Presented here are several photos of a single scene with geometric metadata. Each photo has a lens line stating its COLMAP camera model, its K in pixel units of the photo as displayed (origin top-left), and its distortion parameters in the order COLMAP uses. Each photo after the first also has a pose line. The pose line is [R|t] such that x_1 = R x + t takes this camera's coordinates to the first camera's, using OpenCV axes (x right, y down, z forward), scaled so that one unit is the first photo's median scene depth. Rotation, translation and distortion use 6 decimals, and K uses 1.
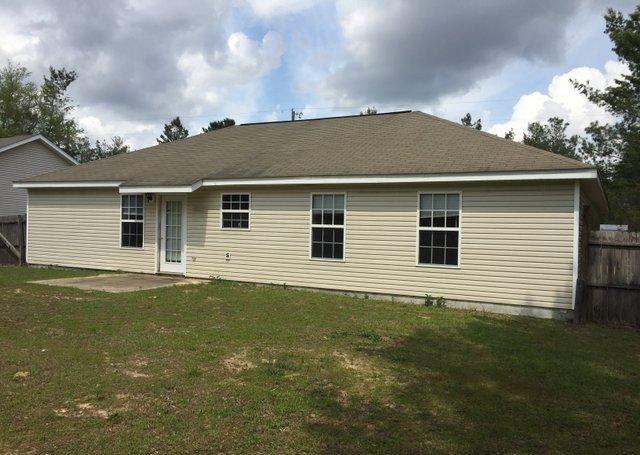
lens RADIAL K [[618.7, 0, 320.0], [0, 618.7, 227.5], [0, 0, 1]] dist [0.002797, 0.001622]
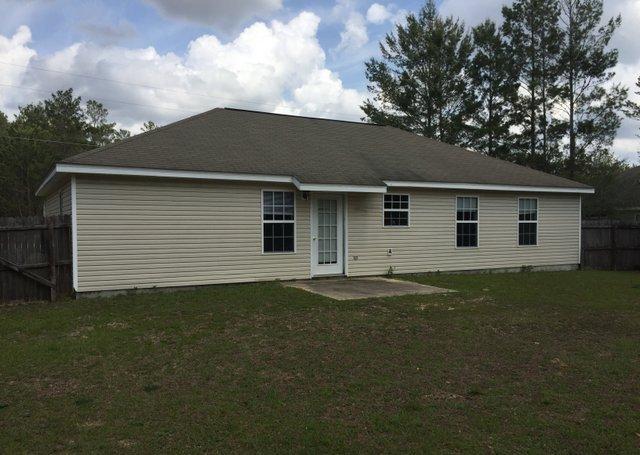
lens RADIAL K [[550.7, 0, 320.0], [0, 550.7, 227.5], [0, 0, 1]] dist [0.000952, -0.000644]
pose [[0.513805, -0.035090, 0.857189, -1.033572], [0.015805, 0.999381, 0.031438, -0.028413], [-0.857762, -0.002605, 0.514041, 0.612842]]
